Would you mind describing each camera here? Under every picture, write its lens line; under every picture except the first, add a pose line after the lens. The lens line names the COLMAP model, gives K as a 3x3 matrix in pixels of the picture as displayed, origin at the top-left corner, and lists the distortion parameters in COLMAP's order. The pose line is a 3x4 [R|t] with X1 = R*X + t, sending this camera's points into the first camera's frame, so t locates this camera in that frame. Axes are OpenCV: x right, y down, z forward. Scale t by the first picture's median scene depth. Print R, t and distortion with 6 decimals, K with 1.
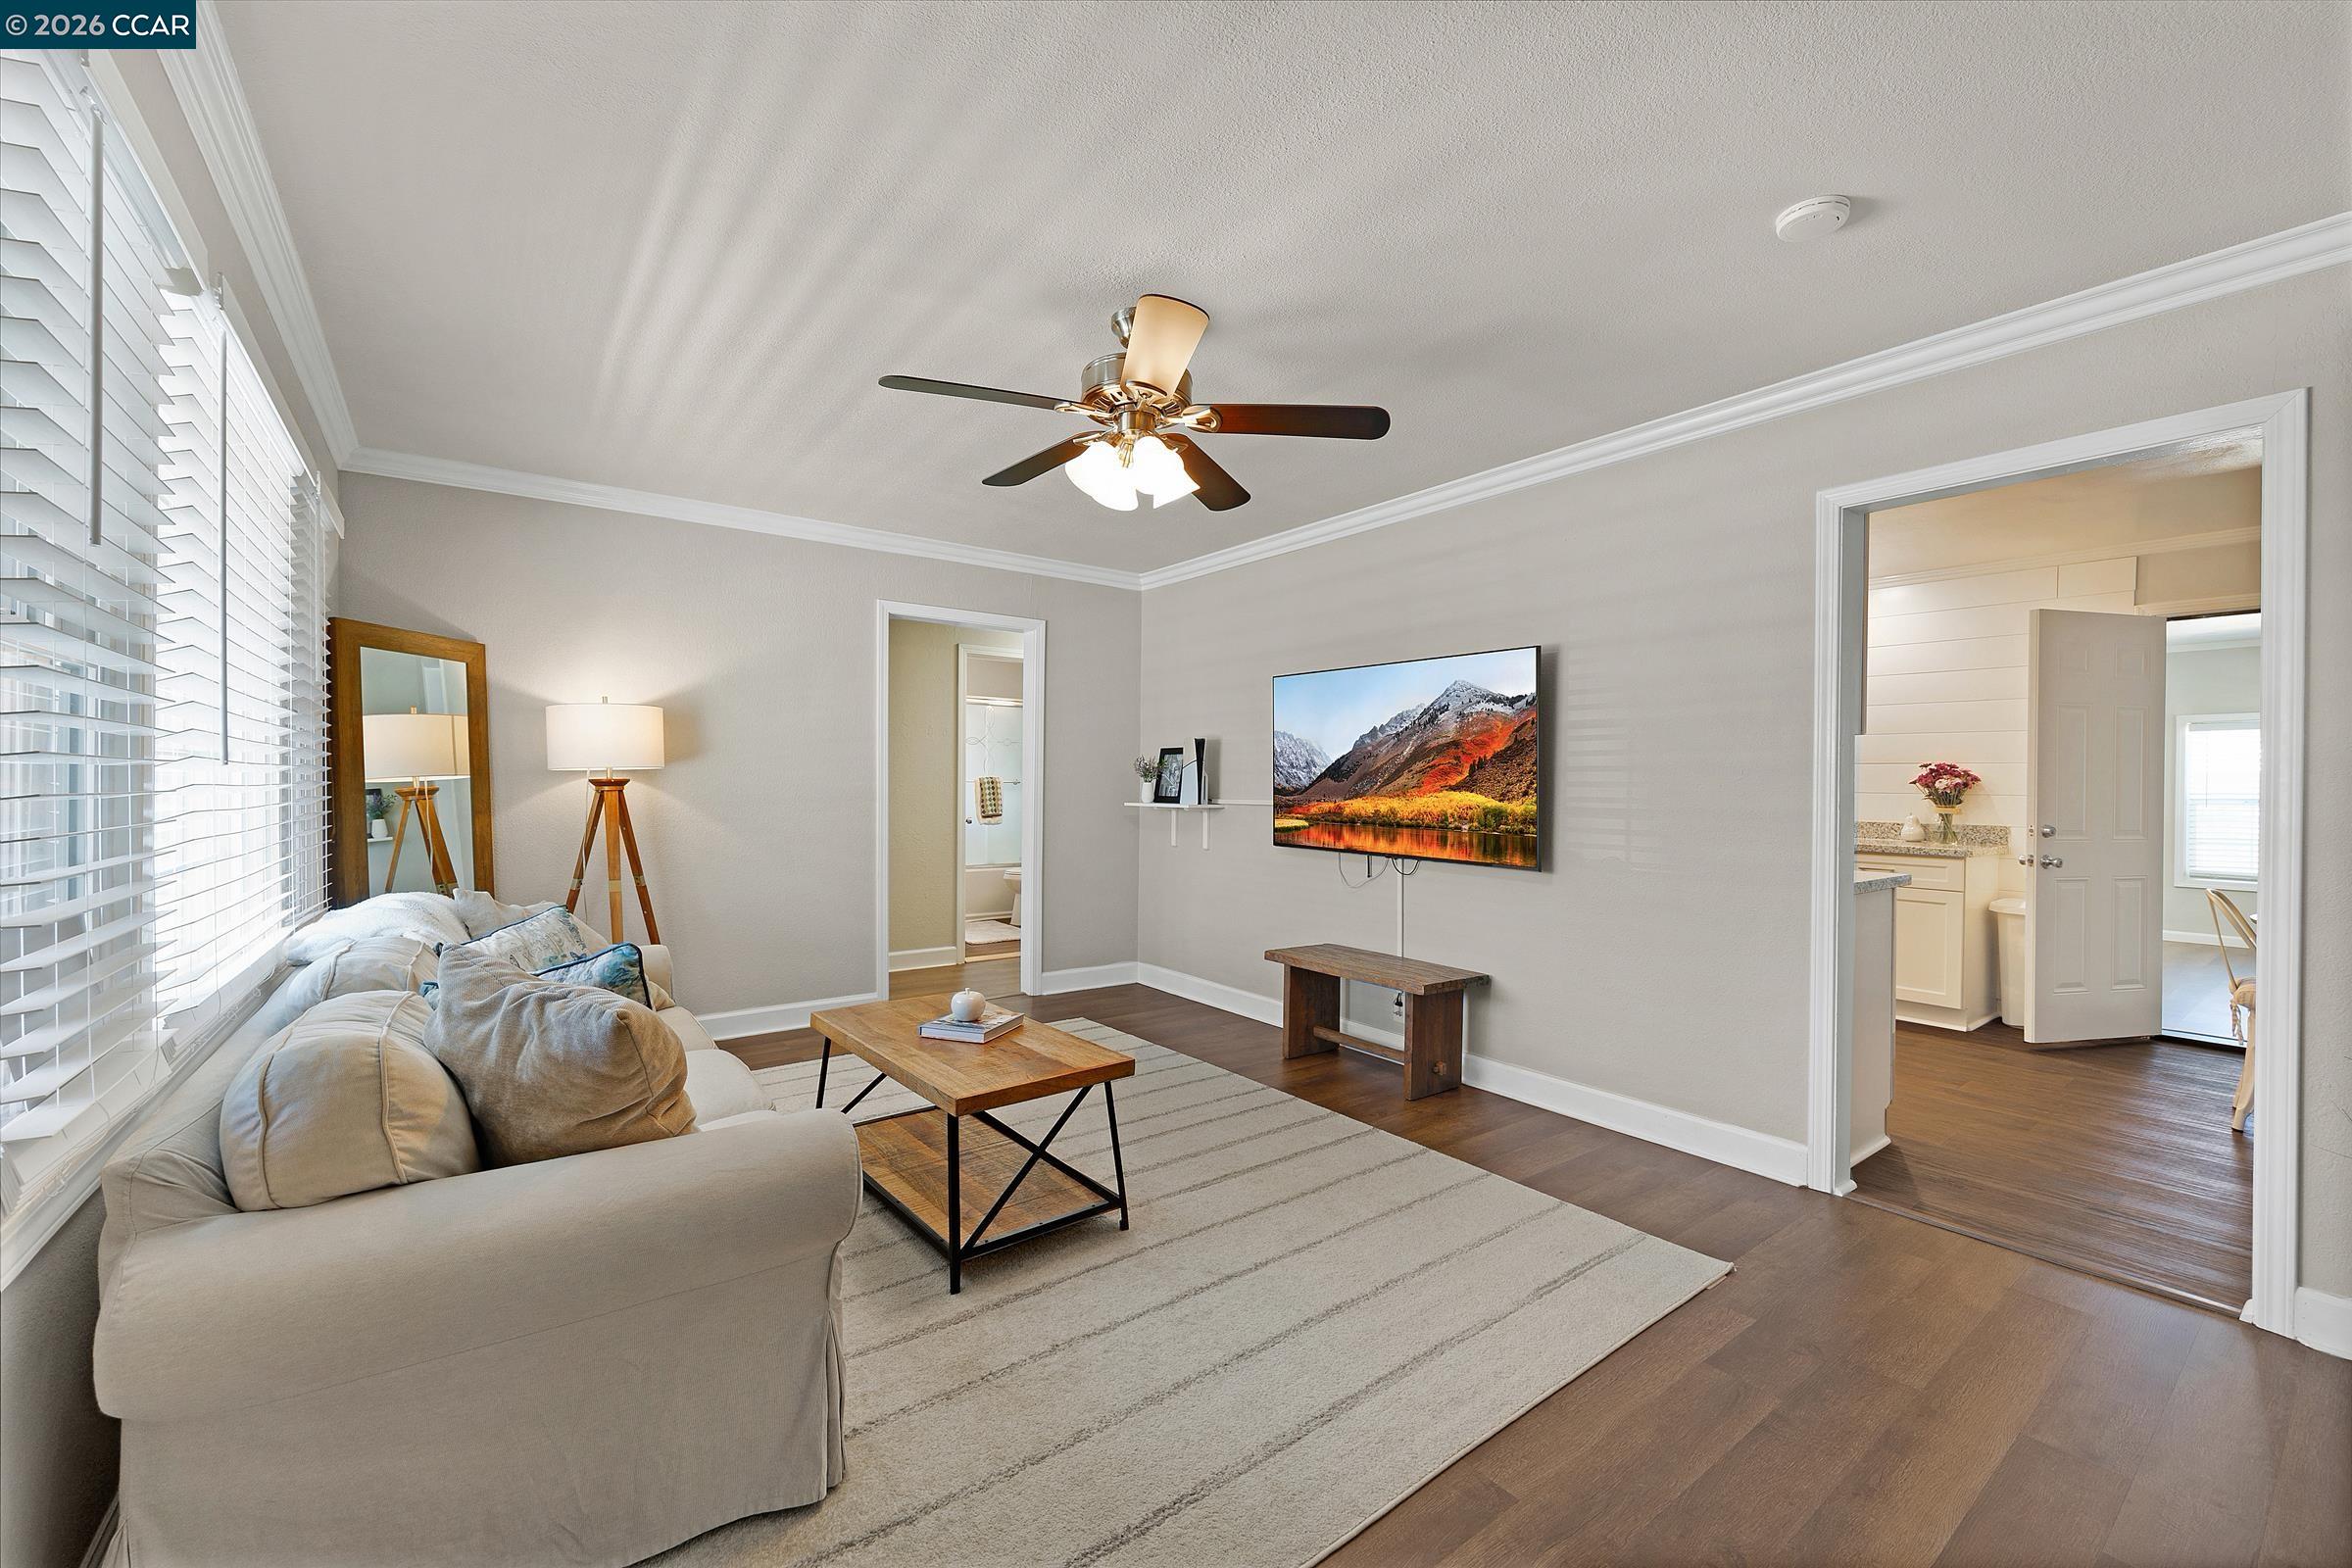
lens RADIAL K [[939.7, 0, 1182.8], [0, 939.7, 786.5], [0, 0, 1]] dist [-0.002253, 0.000086]
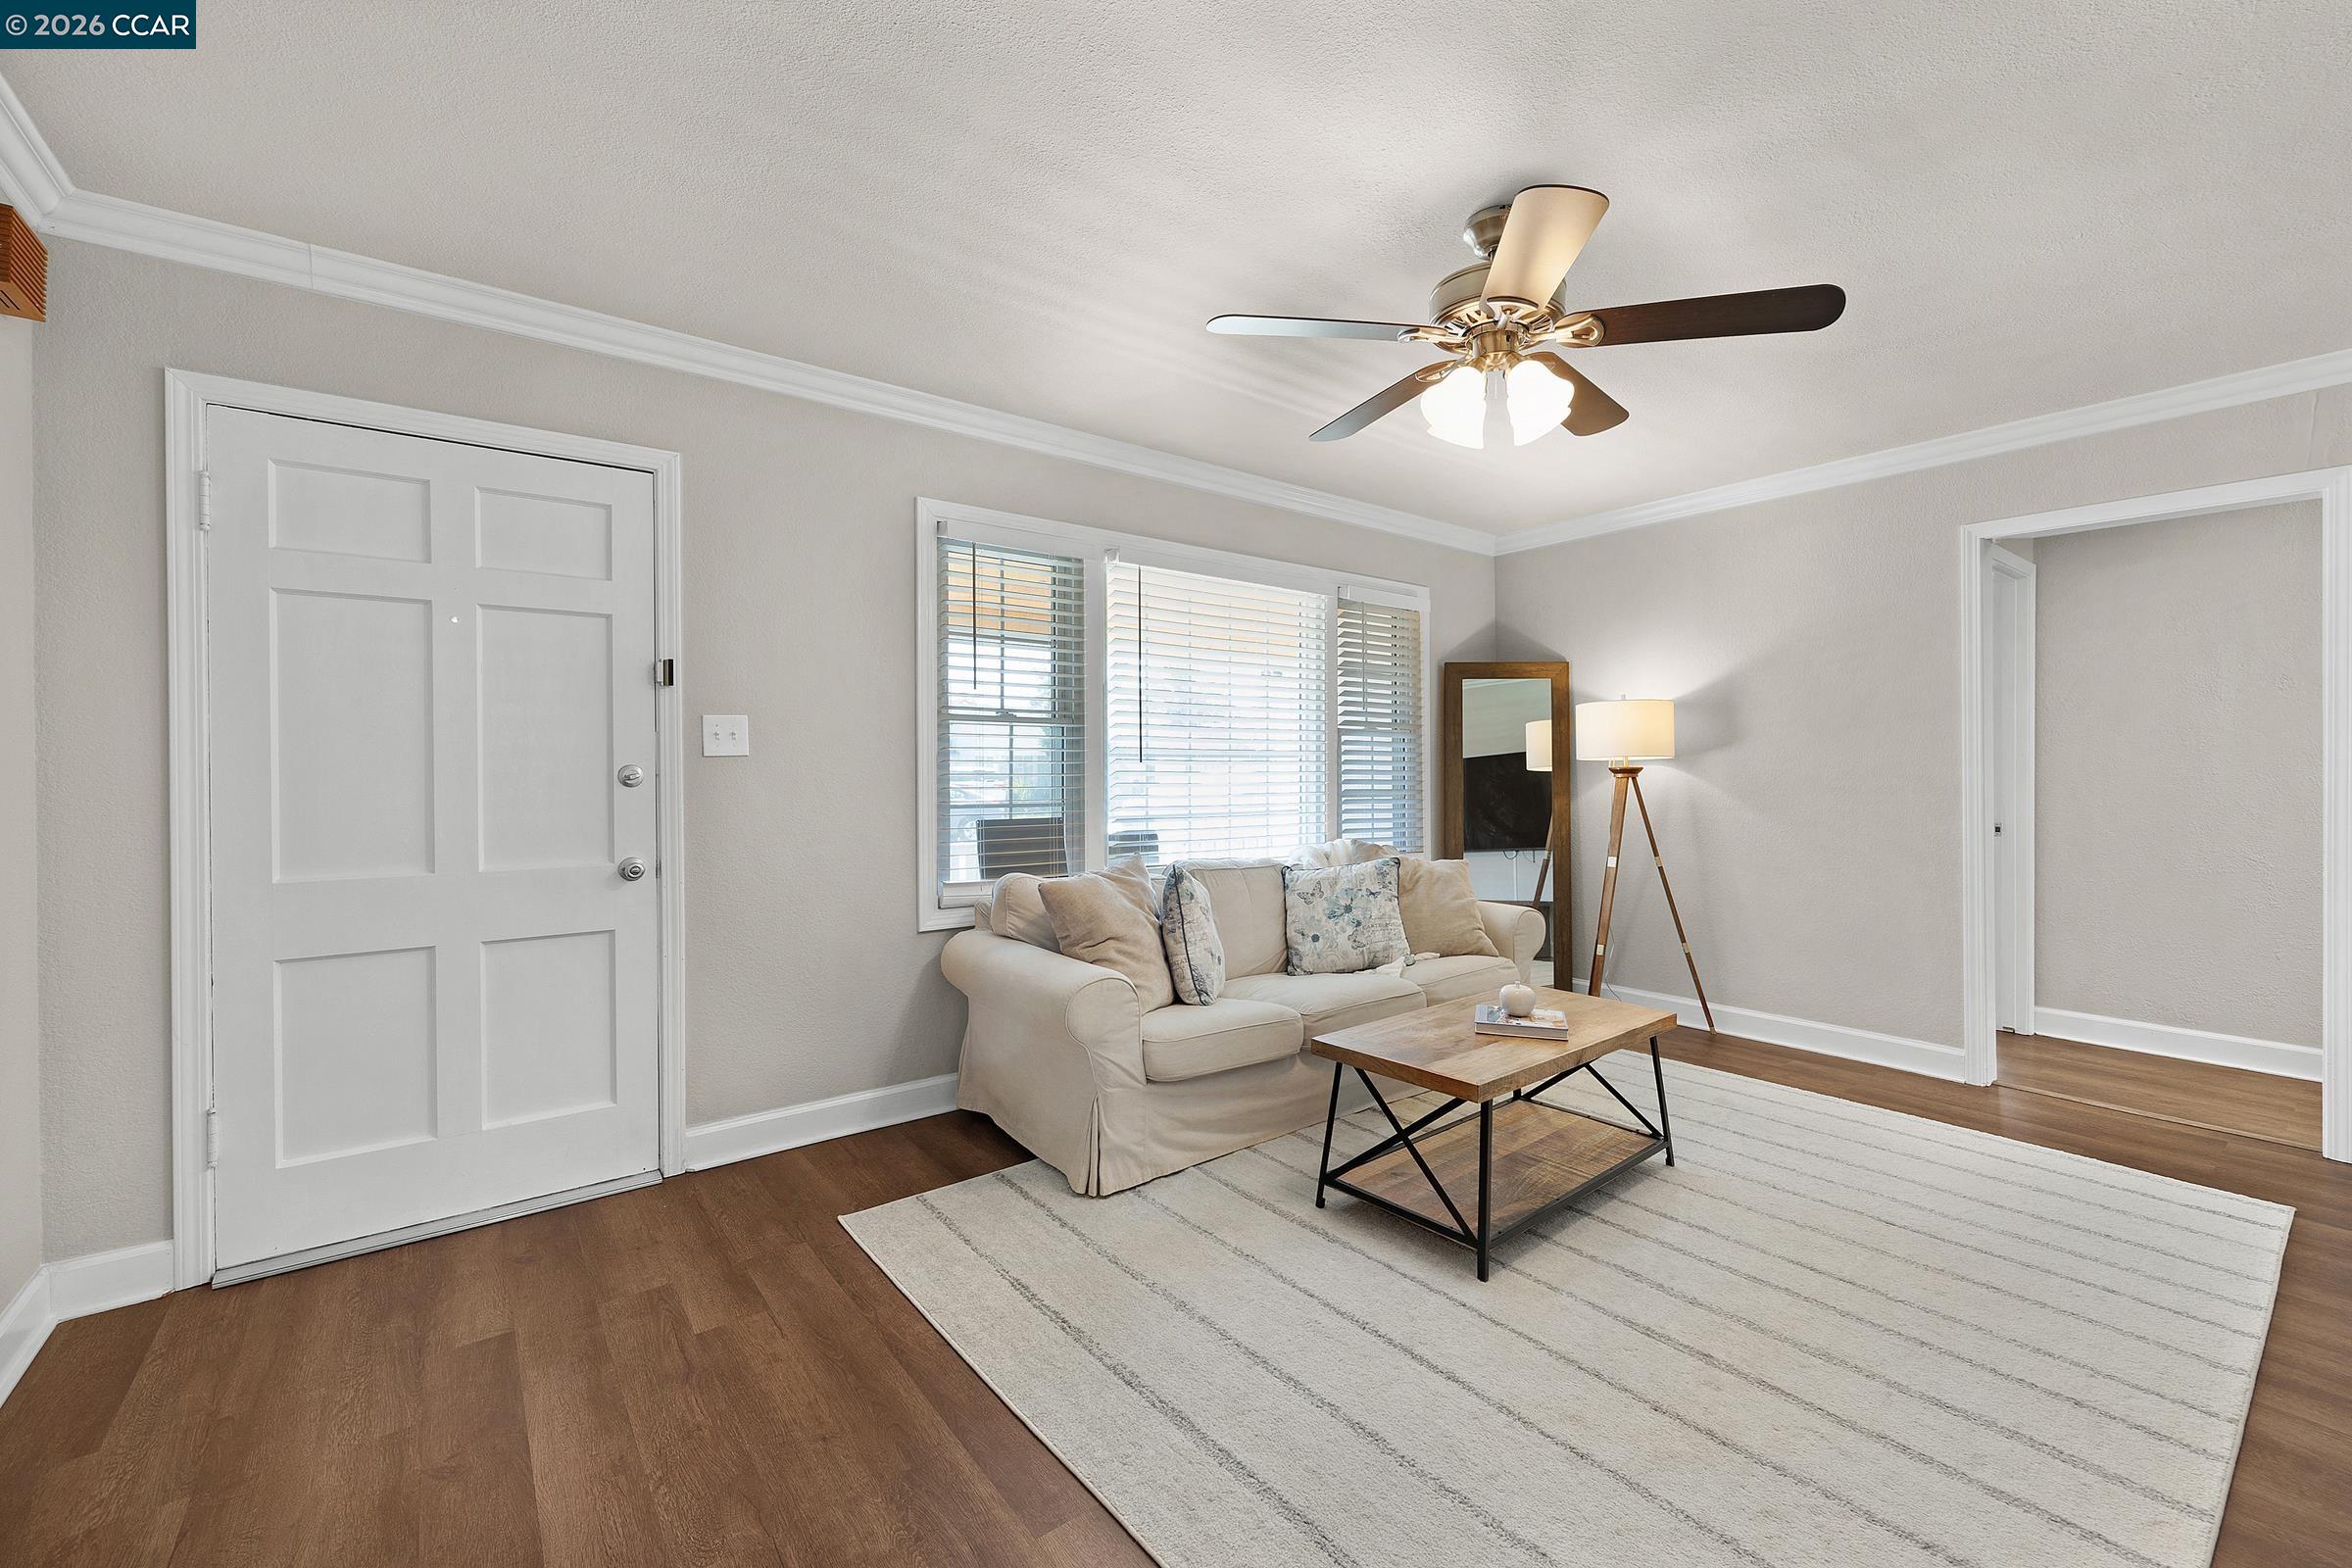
lens RADIAL K [[952.9, 0, 1184.9], [0, 952.9, 777.9], [0, 0, 1]] dist [-0.001454, -0.000033]
pose [[0.023850, 0.002531, -0.999712, 0.813517], [-0.002167, 0.999995, 0.002480, 0.005207], [0.999713, 0.002107, 0.023855, 0.703844]]
